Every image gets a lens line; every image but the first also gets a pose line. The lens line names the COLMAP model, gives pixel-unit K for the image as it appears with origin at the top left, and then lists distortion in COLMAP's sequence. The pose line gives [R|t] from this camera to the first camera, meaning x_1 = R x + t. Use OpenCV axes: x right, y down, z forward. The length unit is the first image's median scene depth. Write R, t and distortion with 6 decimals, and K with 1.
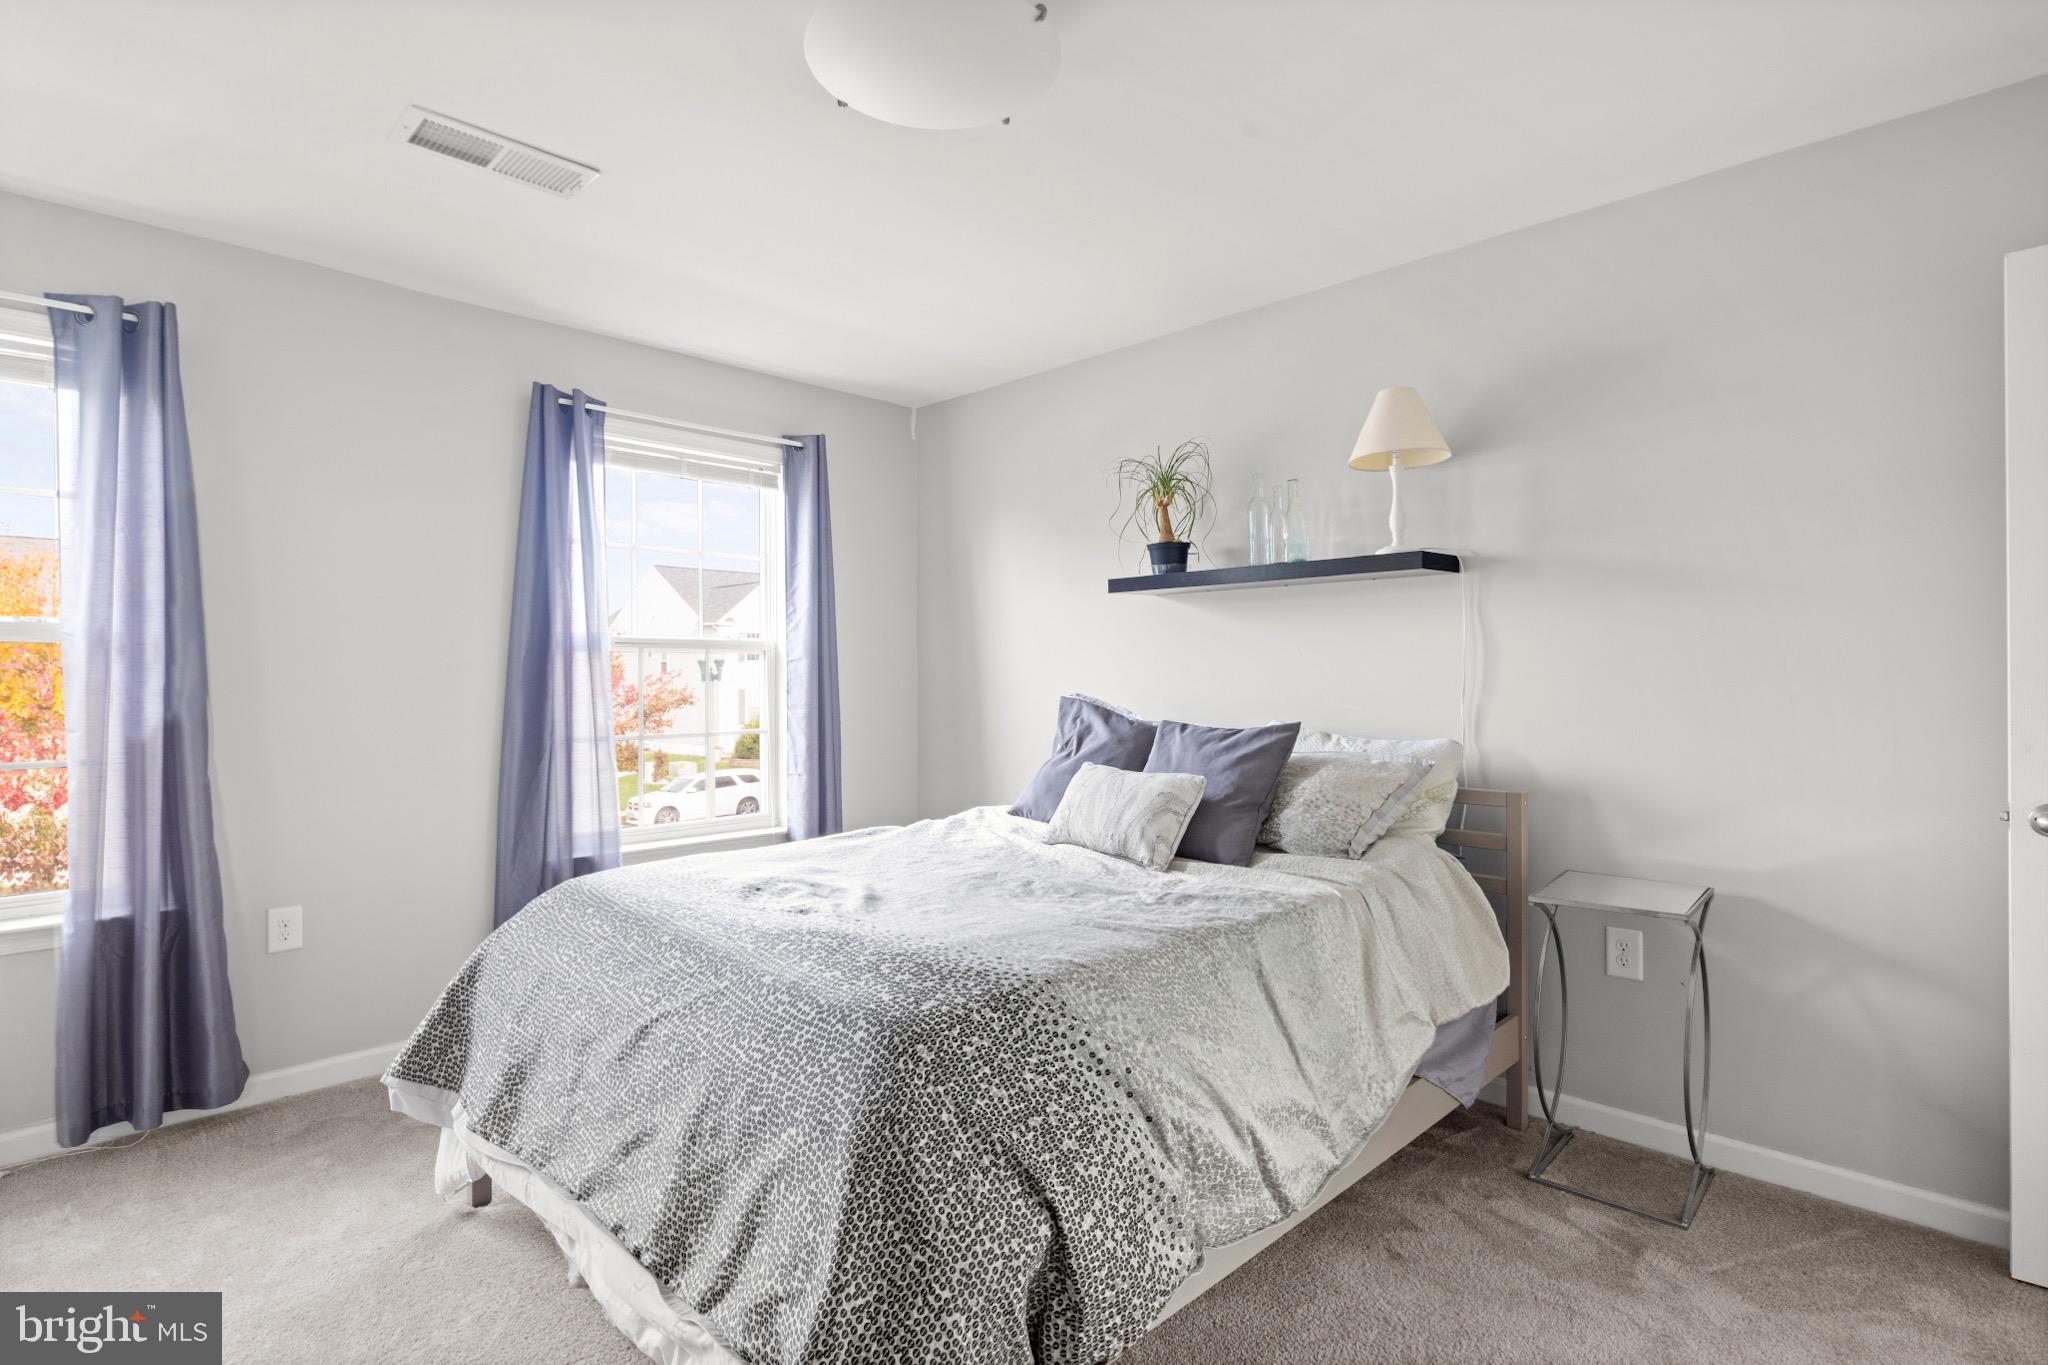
lens RADIAL K [[1021.5, 0, 1041.1], [0, 1021.5, 686.3], [0, 0, 1]] dist [-0.011266, 0.000644]
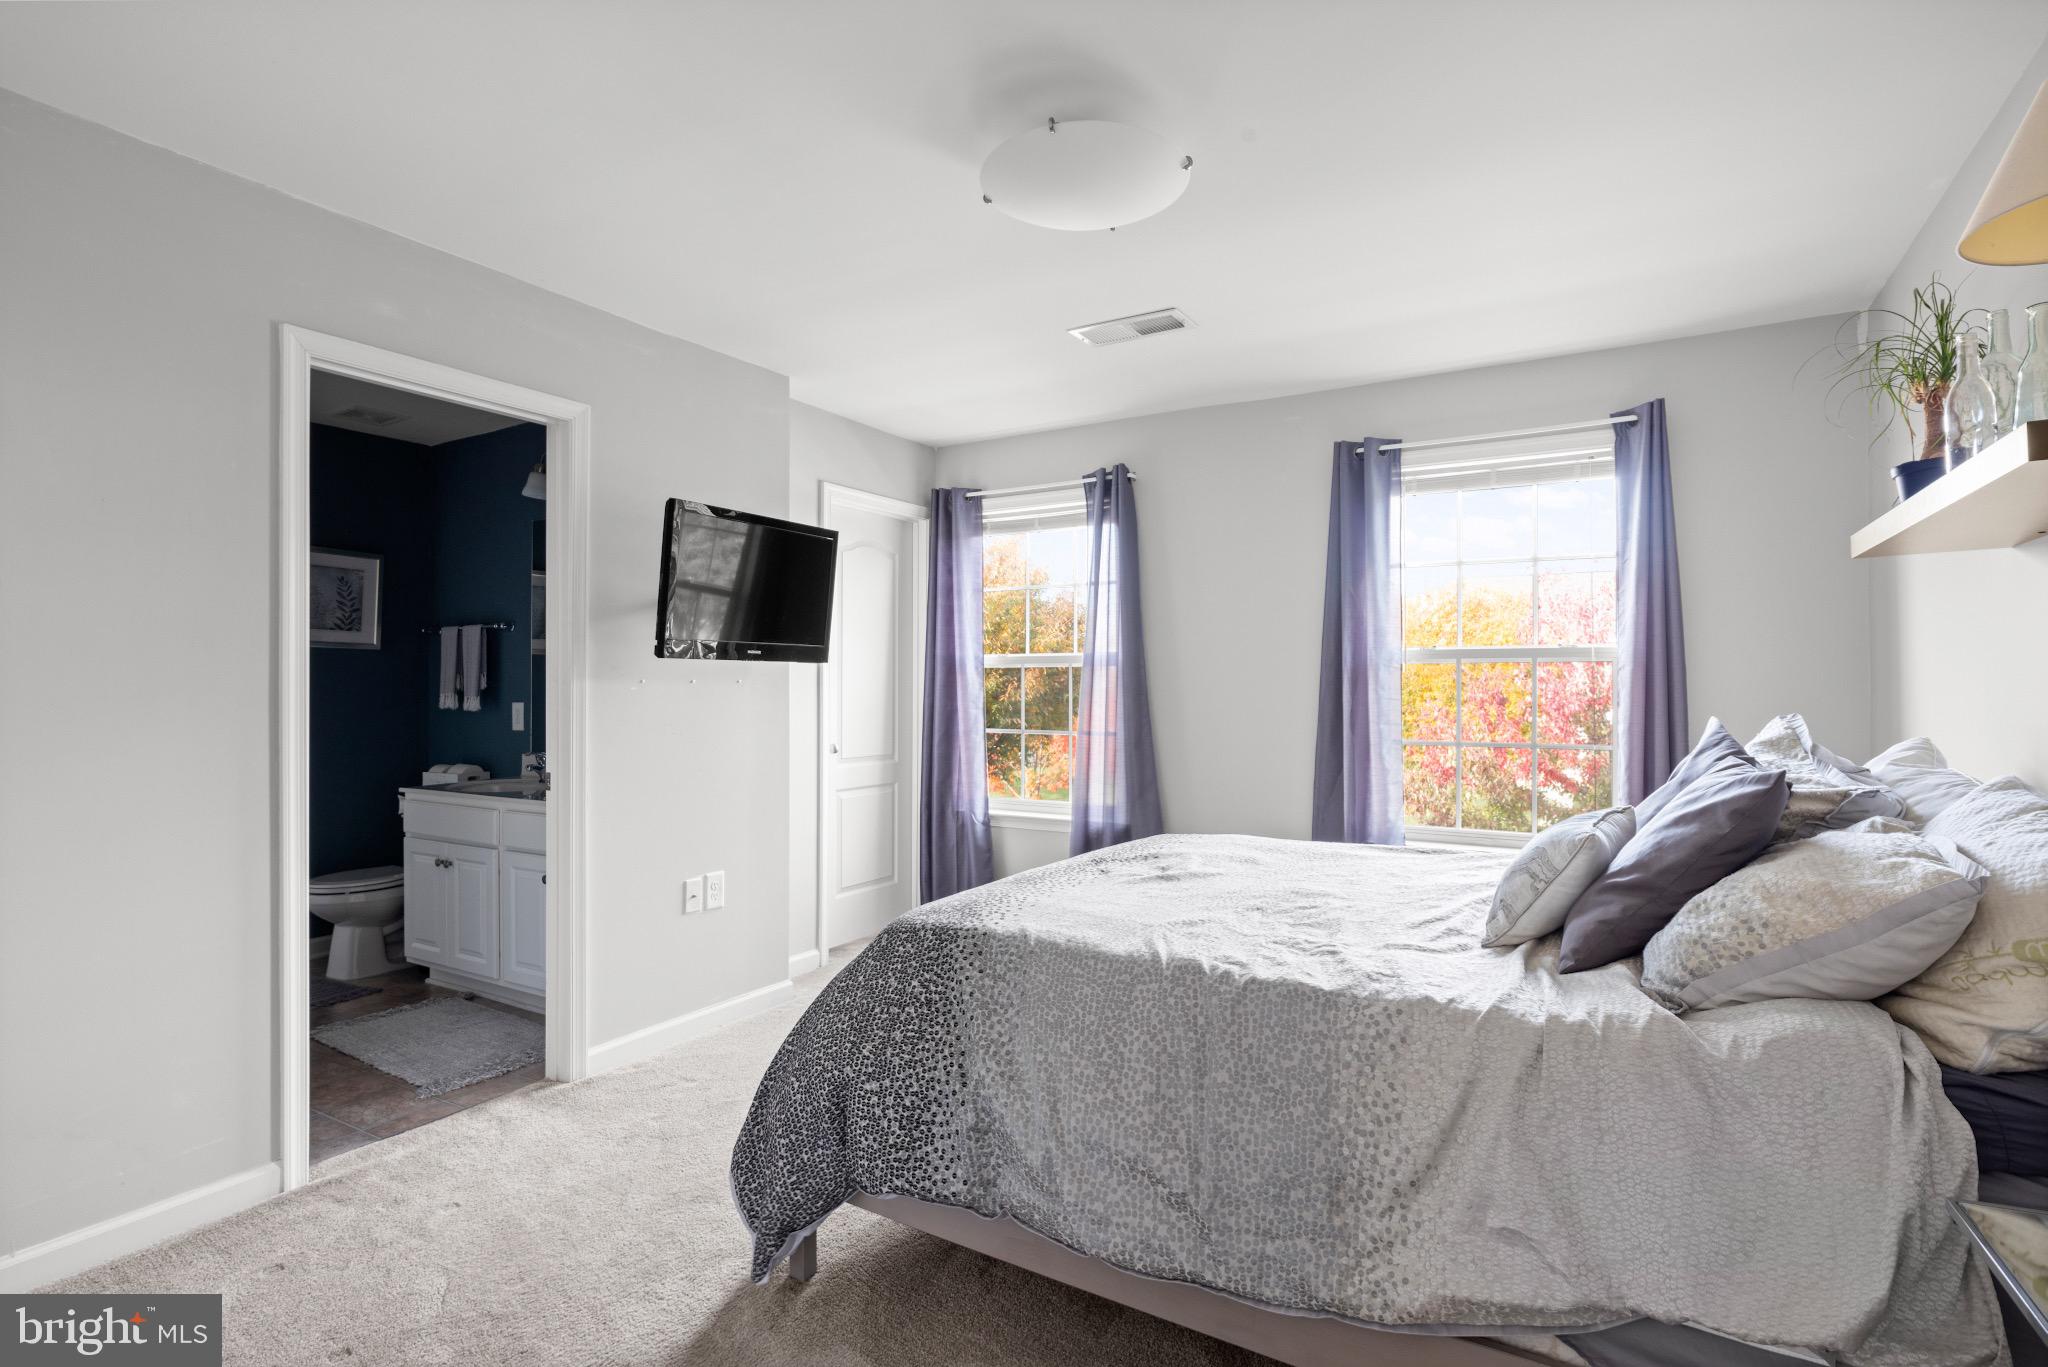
lens RADIAL K [[1021.5, 0, 1031.9], [0, 1021.5, 685.3], [0, 0, 1]] dist [-0.011266, 0.000644]
pose [[0.216434, 0.005073, -0.976284, 0.770781], [-0.009046, 0.999954, 0.003190, -0.012609], [0.976255, 0.008141, 0.216470, 0.486674]]
